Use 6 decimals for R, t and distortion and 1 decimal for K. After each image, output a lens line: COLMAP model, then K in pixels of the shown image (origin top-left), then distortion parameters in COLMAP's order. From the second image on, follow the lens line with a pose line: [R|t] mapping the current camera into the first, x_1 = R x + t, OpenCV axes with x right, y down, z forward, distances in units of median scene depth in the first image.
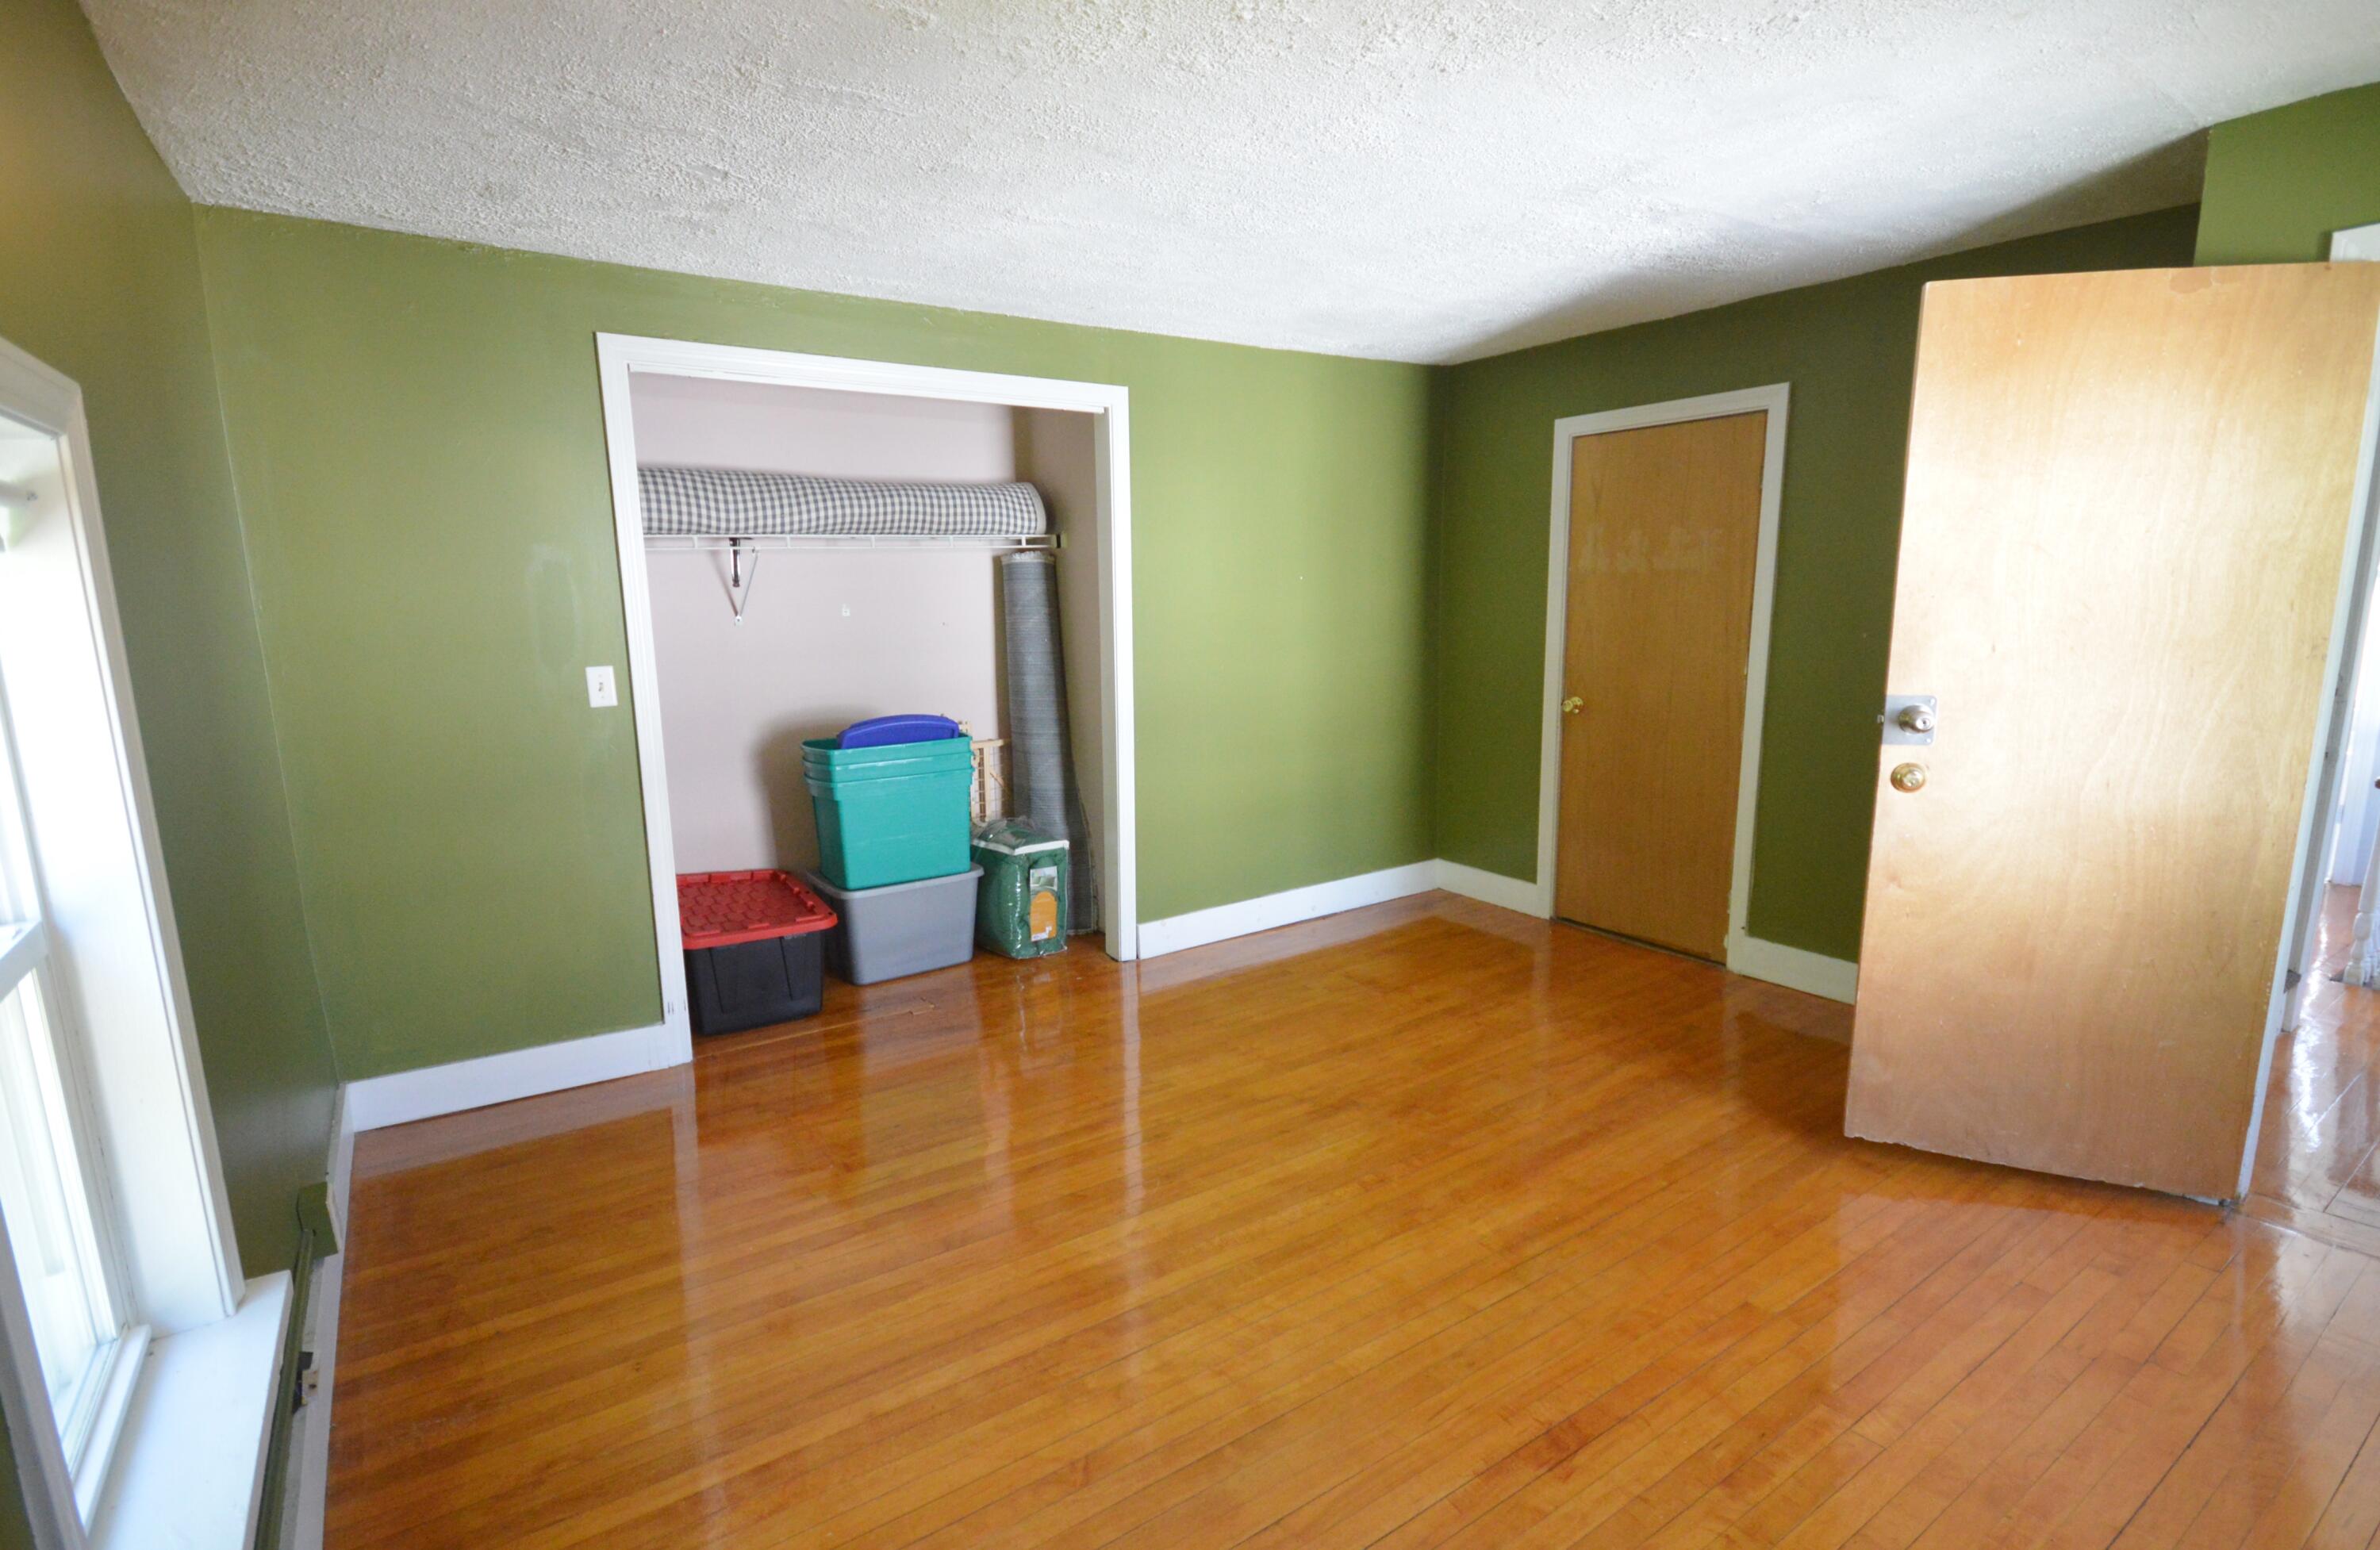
lens RADIAL K [[1101.3, 0, 1194.0], [0, 1101.3, 779.1], [0, 0, 1]] dist [0.002050, 0.001273]
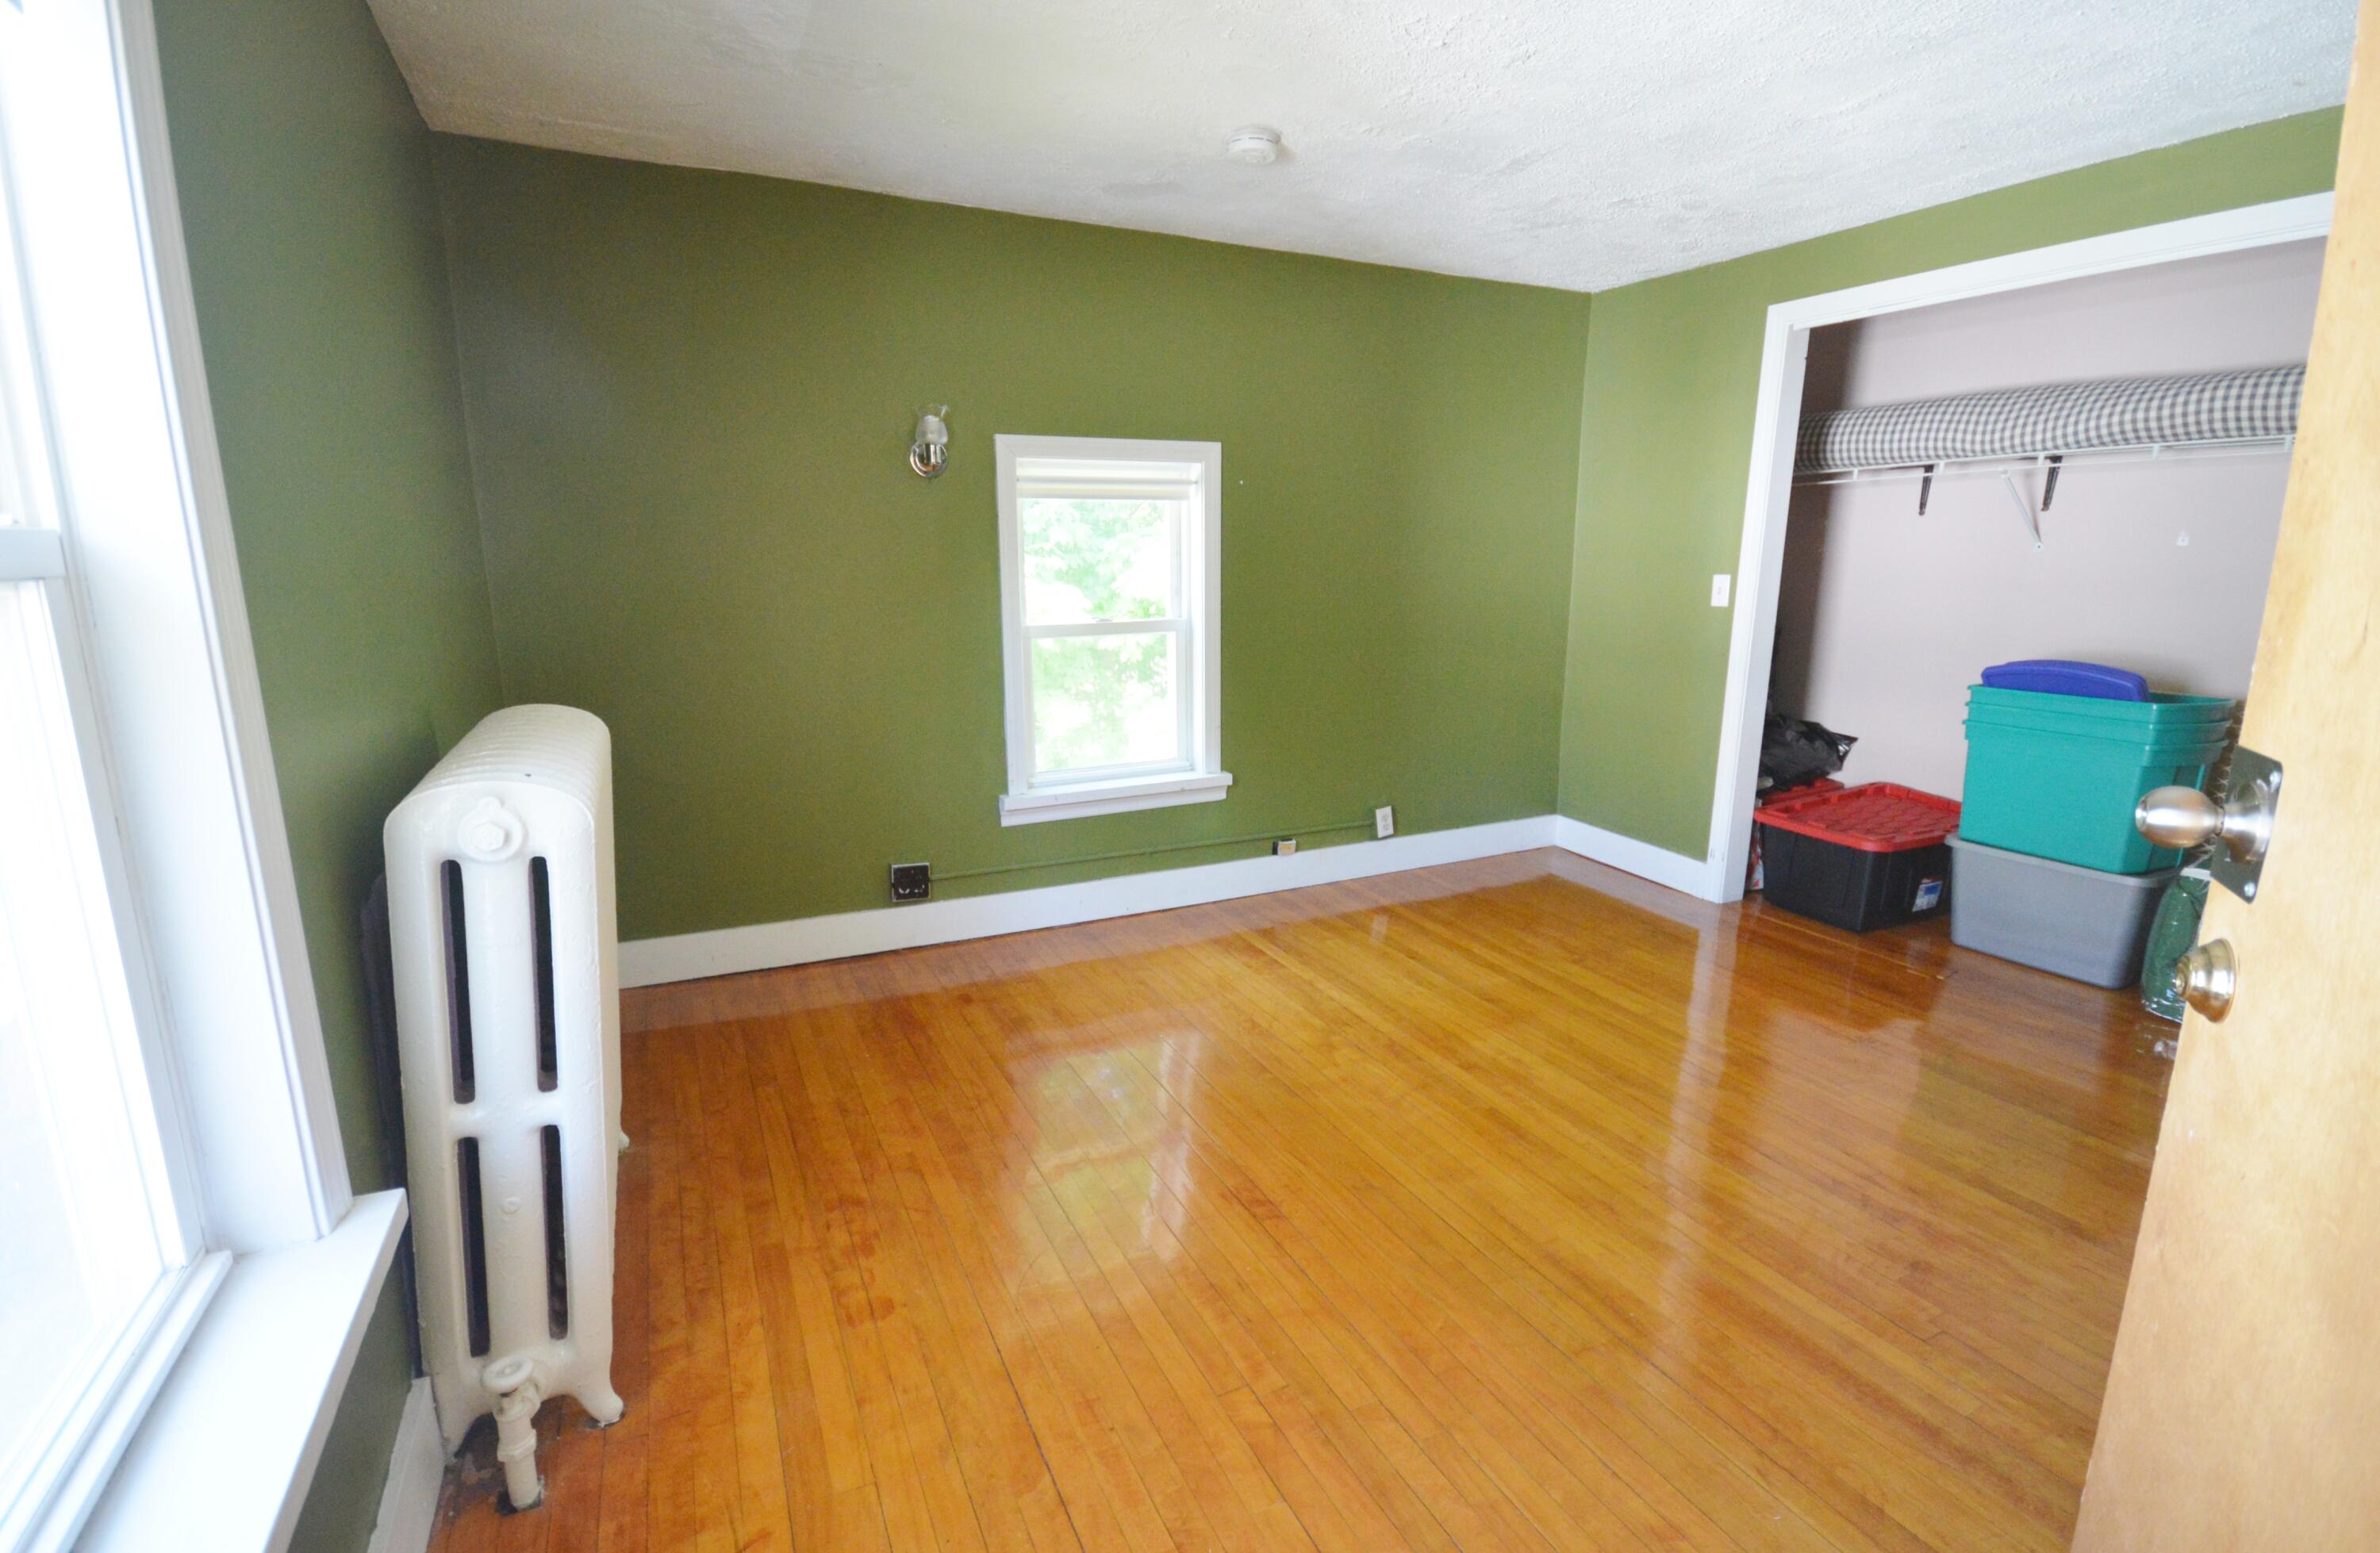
lens RADIAL K [[1102.3, 0, 1188.3], [0, 1102.3, 769.2], [0, 0, 1]] dist [0.006341, 0.000740]
pose [[-0.146477, 0.207921, -0.967116, 0.802492], [-0.166582, 0.958514, 0.231302, -0.073430], [0.975087, 0.194985, -0.105765, 0.540551]]
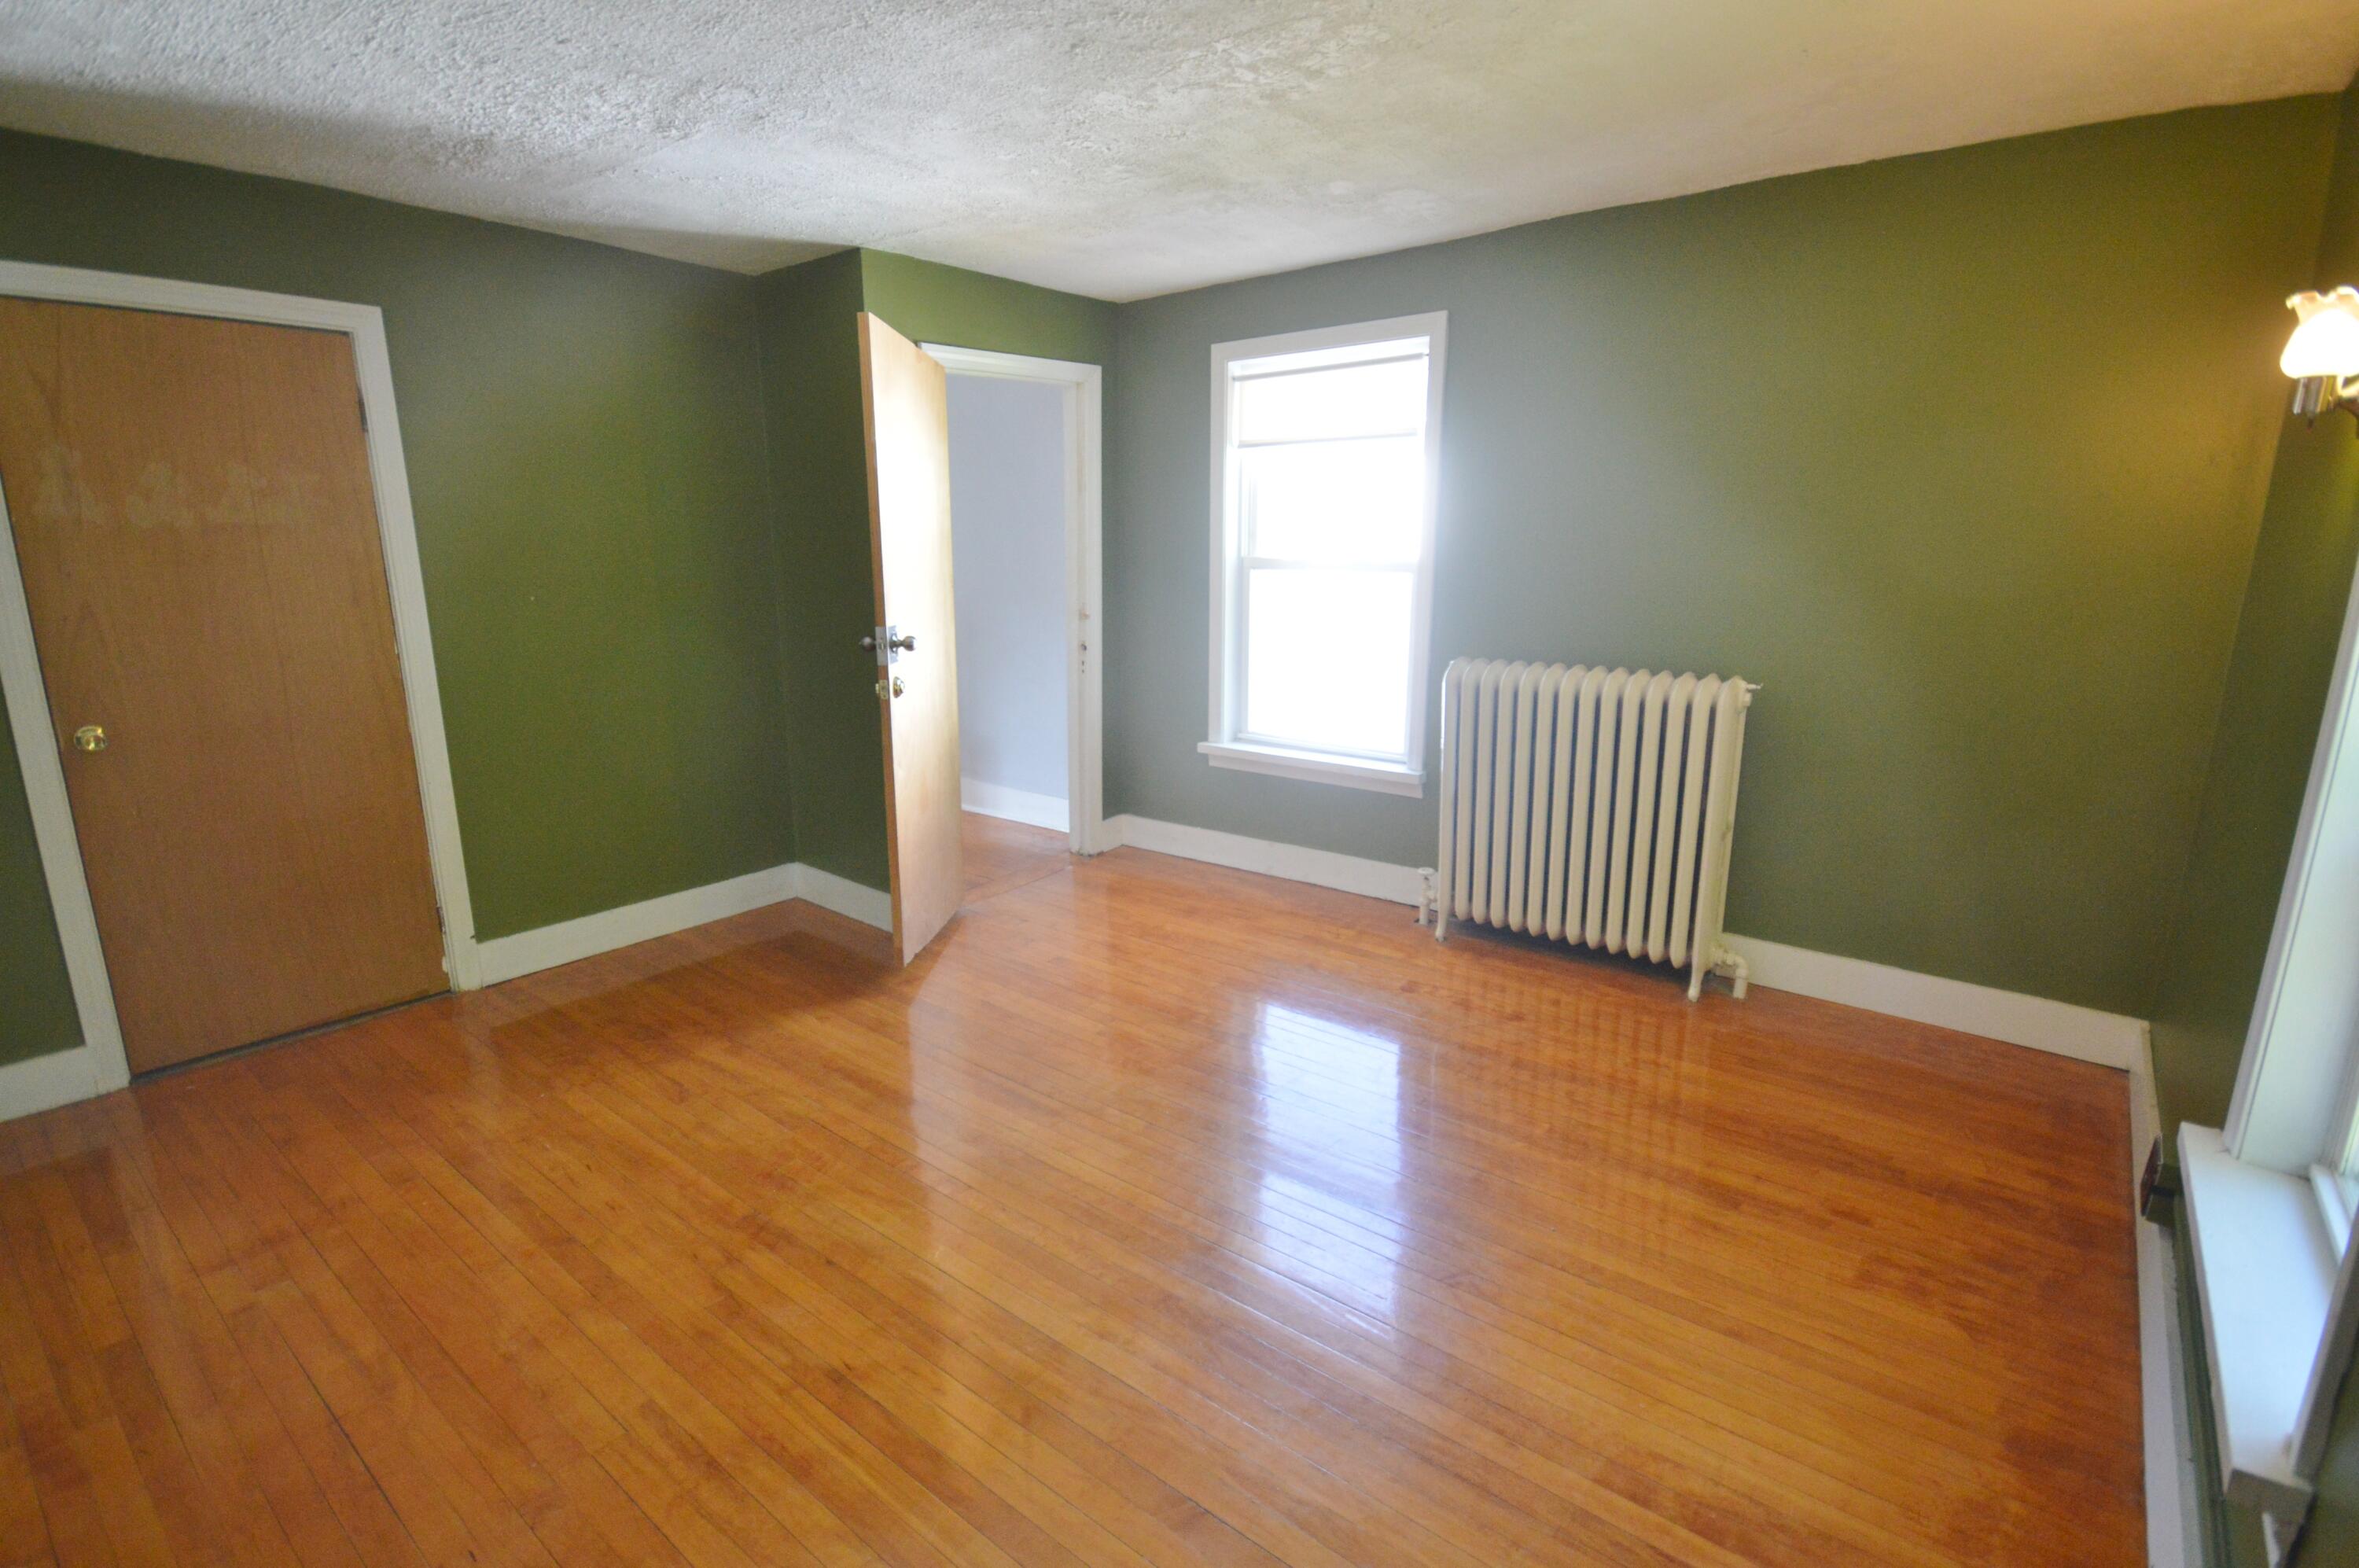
lens RADIAL K [[1077.1, 0, 1173.7], [0, 1077.1, 789.4], [0, 0, 1]] dist [-0.004777, -0.000086]
pose [[-0.274838, -0.195891, 0.941324, -0.545945], [0.173885, 0.952756, 0.249039, -0.115764], [-0.945636, 0.232127, -0.227791, 0.778367]]
